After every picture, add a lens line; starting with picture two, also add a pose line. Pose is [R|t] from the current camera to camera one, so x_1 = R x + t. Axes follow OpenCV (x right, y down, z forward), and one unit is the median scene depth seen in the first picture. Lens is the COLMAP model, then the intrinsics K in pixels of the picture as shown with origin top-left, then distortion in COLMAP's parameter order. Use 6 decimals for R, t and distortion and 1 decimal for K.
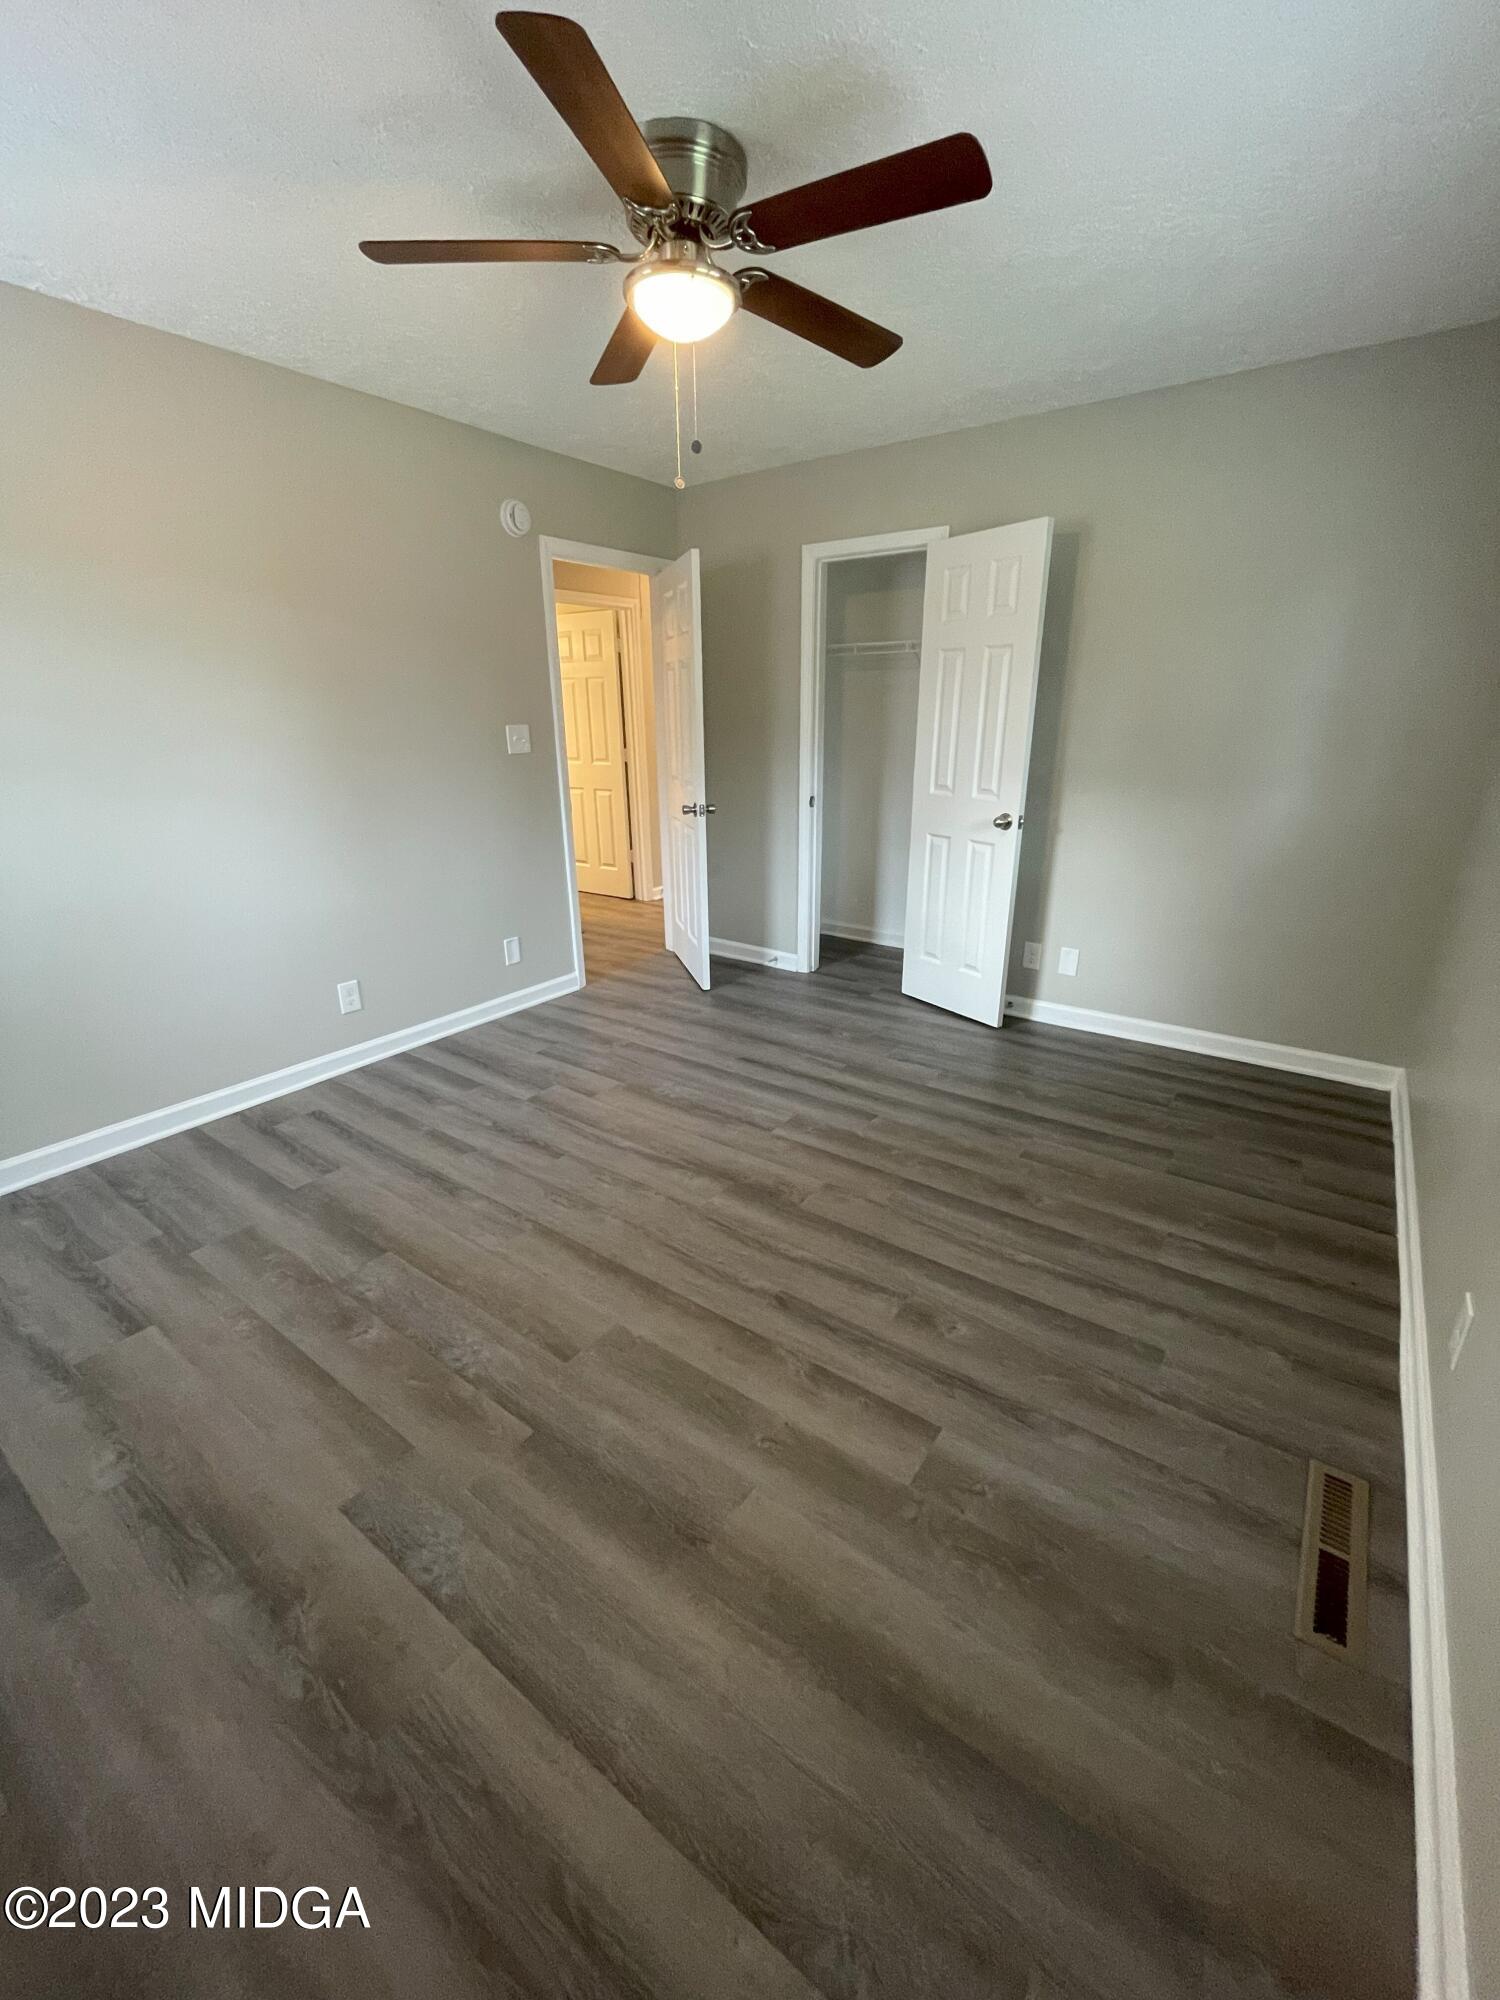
lens RADIAL K [[810.4, 0, 754.4], [0, 810.4, 1002.8], [0, 0, 1]] dist [-0.003736, -0.000328]
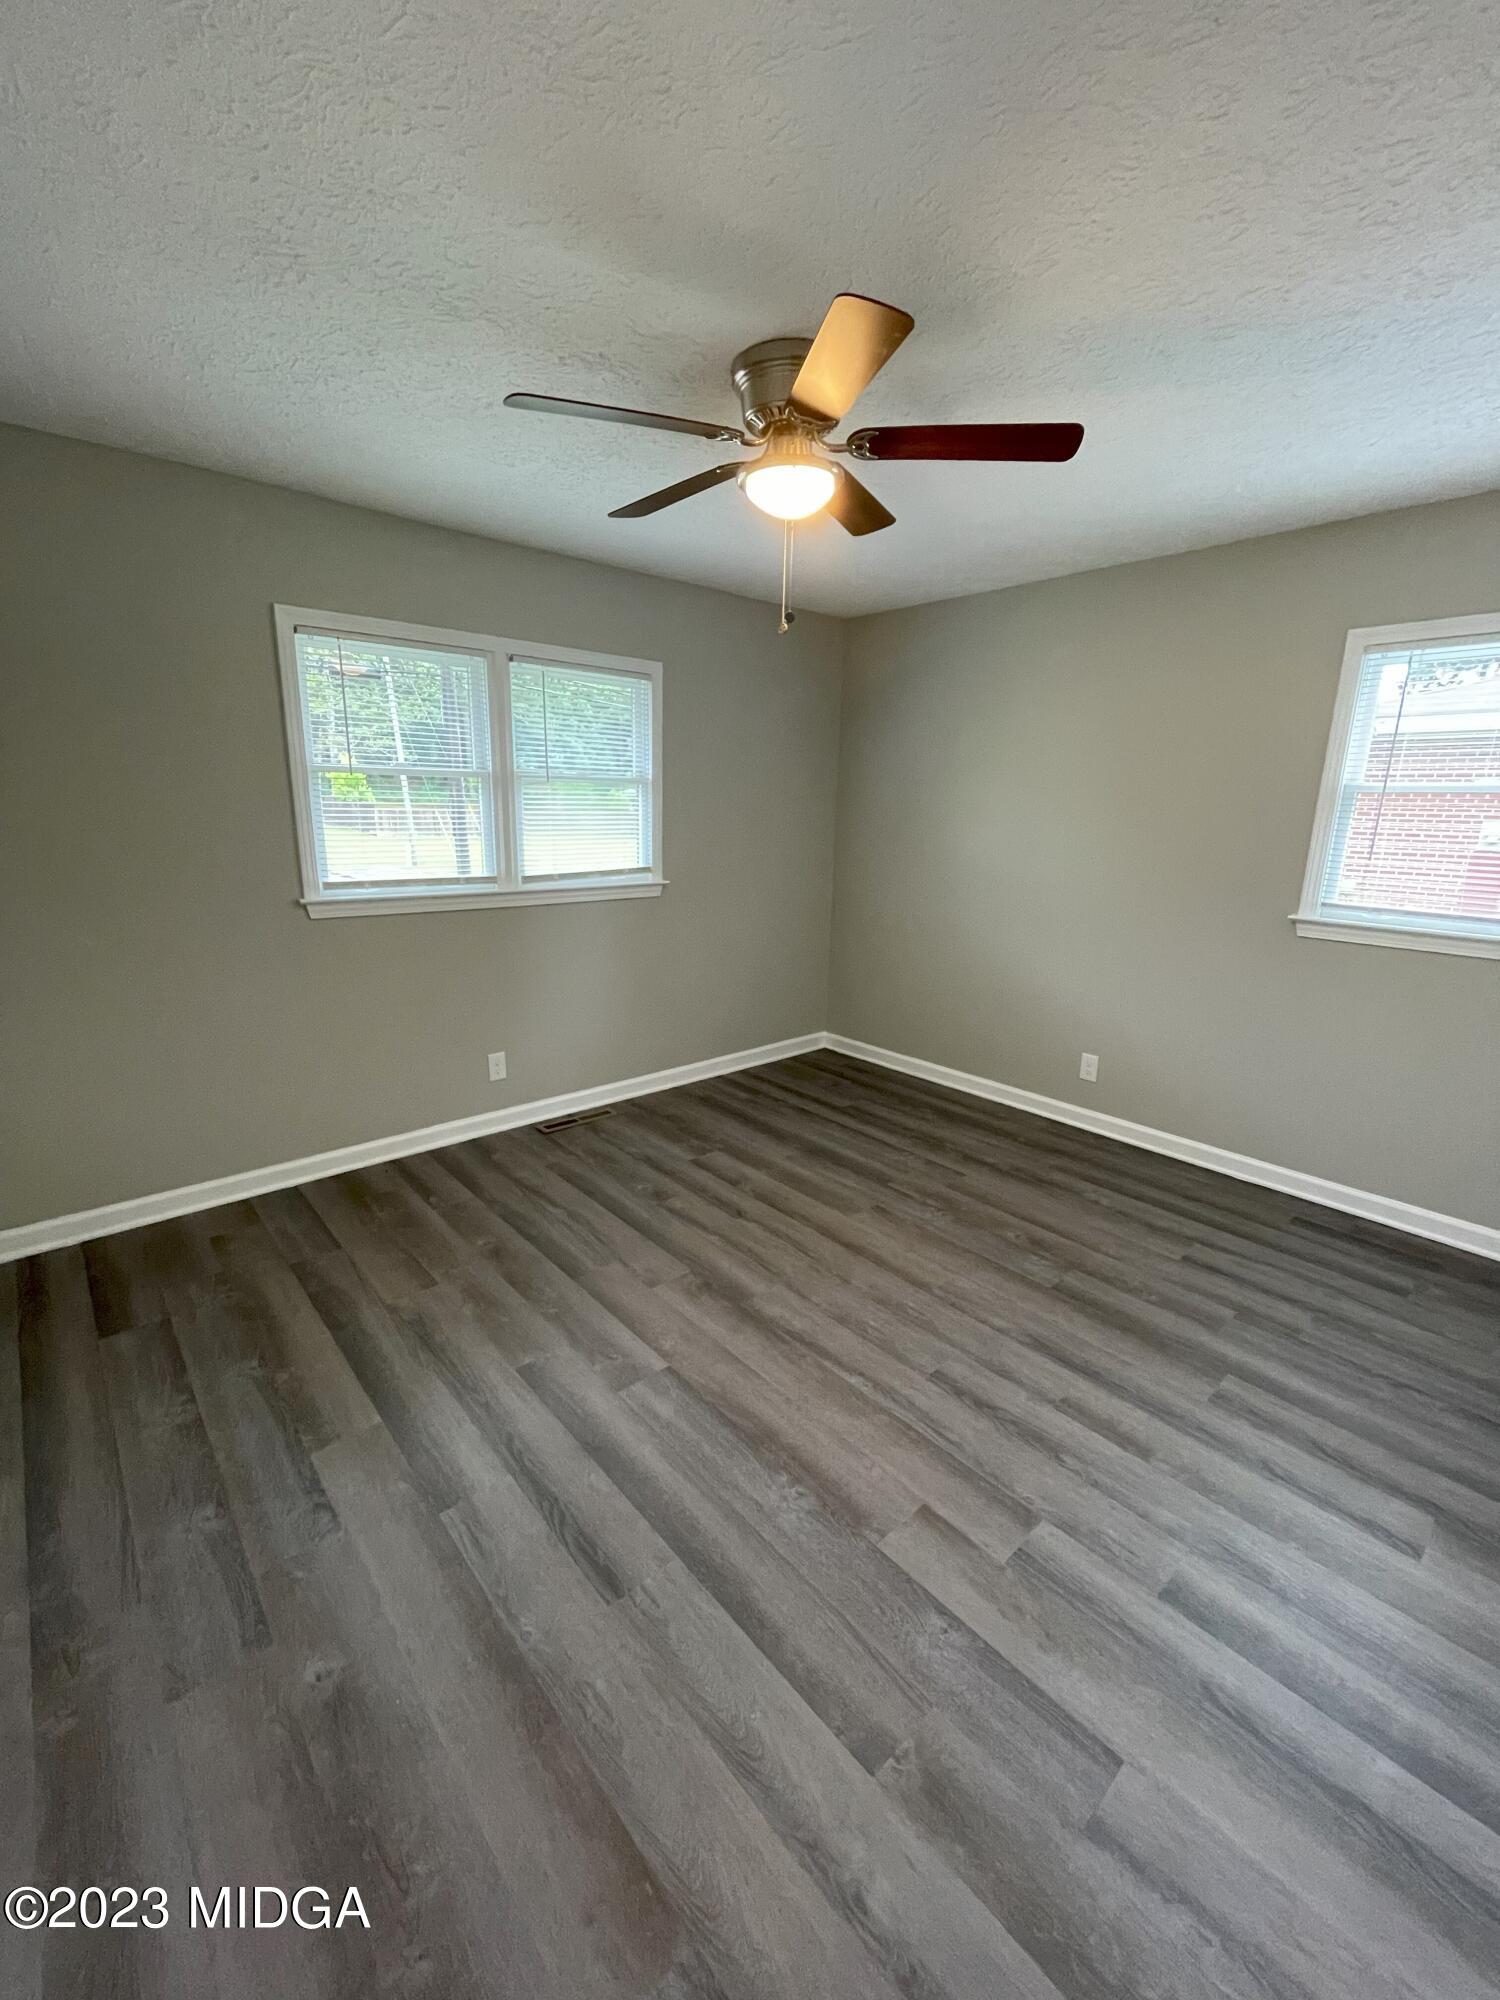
lens RADIAL K [[810.4, 0, 754.4], [0, 810.4, 1002.8], [0, 0, 1]] dist [-0.003736, -0.000328]
pose [[-0.976606, -0.063385, 0.205482, -0.245360], [0.061225, 0.834058, 0.548269, -0.685044], [-0.206136, 0.548023, -0.810665, 1.772565]]
